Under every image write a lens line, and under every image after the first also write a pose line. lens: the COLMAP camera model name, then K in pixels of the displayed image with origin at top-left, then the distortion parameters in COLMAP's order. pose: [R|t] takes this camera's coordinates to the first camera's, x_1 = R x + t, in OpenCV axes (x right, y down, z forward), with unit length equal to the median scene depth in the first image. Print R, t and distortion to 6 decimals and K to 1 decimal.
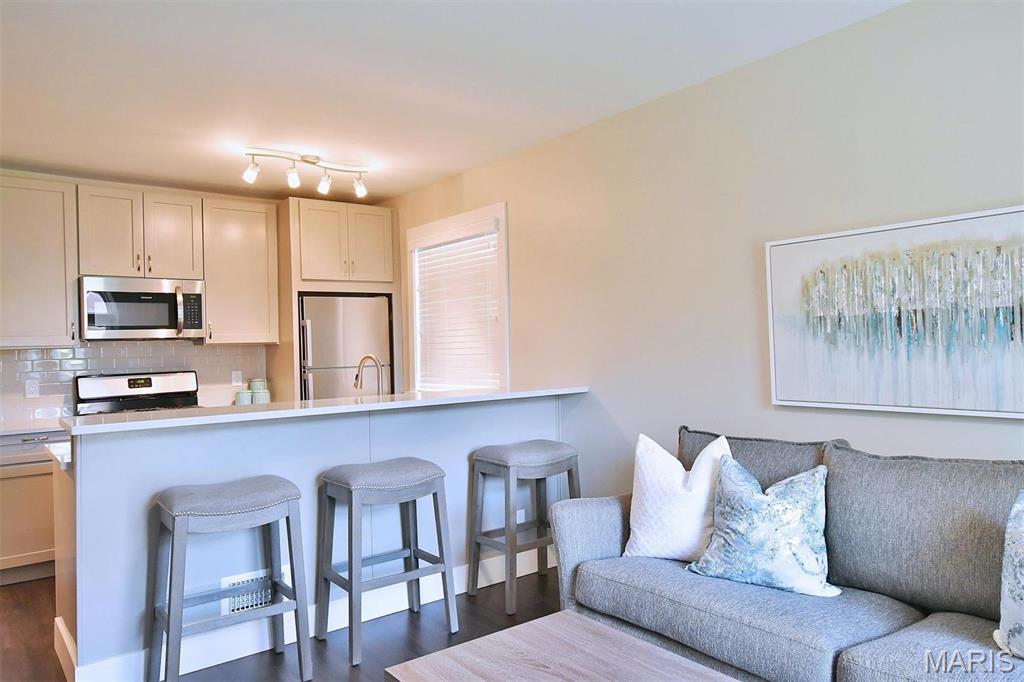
lens RADIAL K [[700.2, 0, 512.0], [0, 700.2, 341.0], [0, 0, 1]] dist [-0.013343, 0.040987]
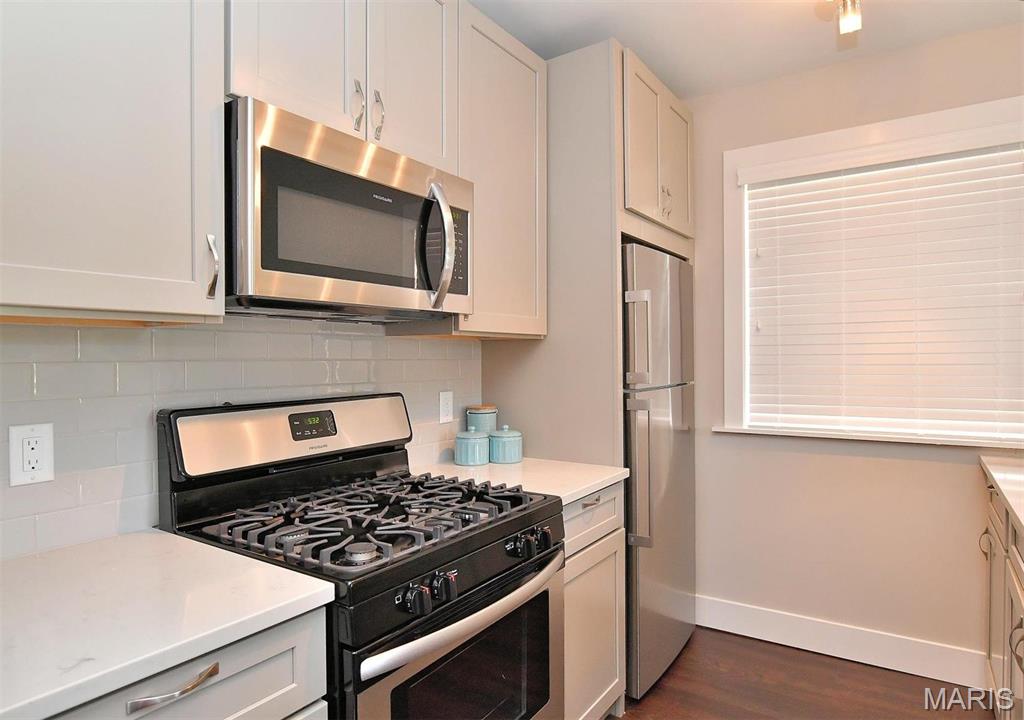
lens RADIAL K [[599.4, 0, 512.0], [0, 599.4, 360.0], [0, 0, 1]] dist [-0.006937, -0.000860]
pose [[0.949819, 0.017858, 0.312289, -0.518920], [-0.019316, 0.999812, 0.001574, 0.020391], [-0.312203, -0.007527, 0.949986, 0.632491]]
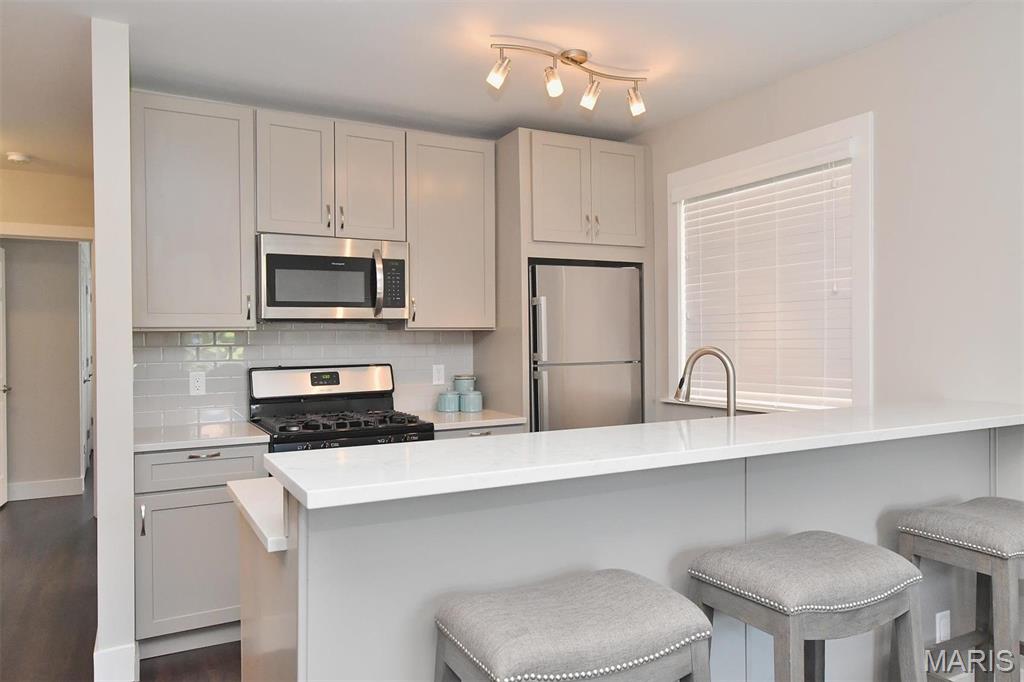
lens RADIAL K [[700.2, 0, 512.0], [0, 700.2, 341.0], [0, 0, 1]] dist [-0.013343, 0.040987]
pose [[0.987475, 0.015918, -0.156970, -0.211094], [-0.013885, 0.999805, 0.014037, 0.005818], [0.157162, -0.011681, 0.987504, 0.283231]]
